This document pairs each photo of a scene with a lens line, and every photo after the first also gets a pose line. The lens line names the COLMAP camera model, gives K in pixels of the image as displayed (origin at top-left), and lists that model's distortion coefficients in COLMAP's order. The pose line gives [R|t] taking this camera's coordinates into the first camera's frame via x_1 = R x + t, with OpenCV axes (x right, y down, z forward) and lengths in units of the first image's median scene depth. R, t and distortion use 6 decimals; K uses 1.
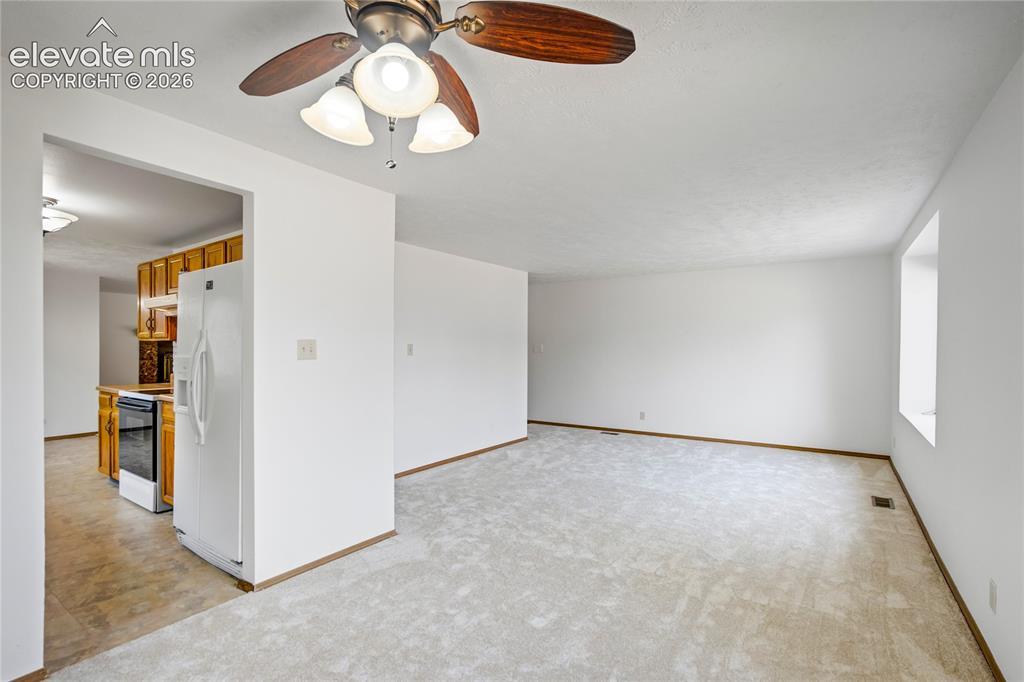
lens RADIAL K [[477.9, 0, 527.4], [0, 477.9, 347.9], [0, 0, 1]] dist [-0.032848, 0.012389]
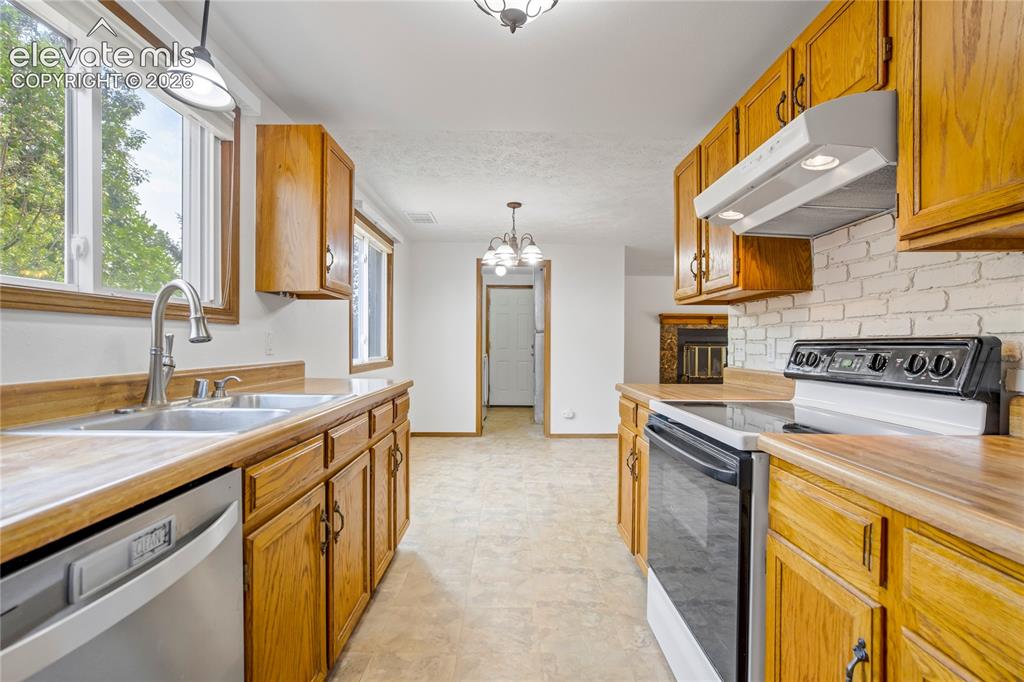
lens RADIAL K [[477.9, 0, 532.1], [0, 477.9, 338.9], [0, 0, 1]] dist [-0.032848, 0.012389]
pose [[0.592448, -0.005431, -0.805590, -0.461429], [-0.008358, 0.999882, -0.012888, 0.032015], [0.805565, 0.014369, 0.592333, 0.516699]]
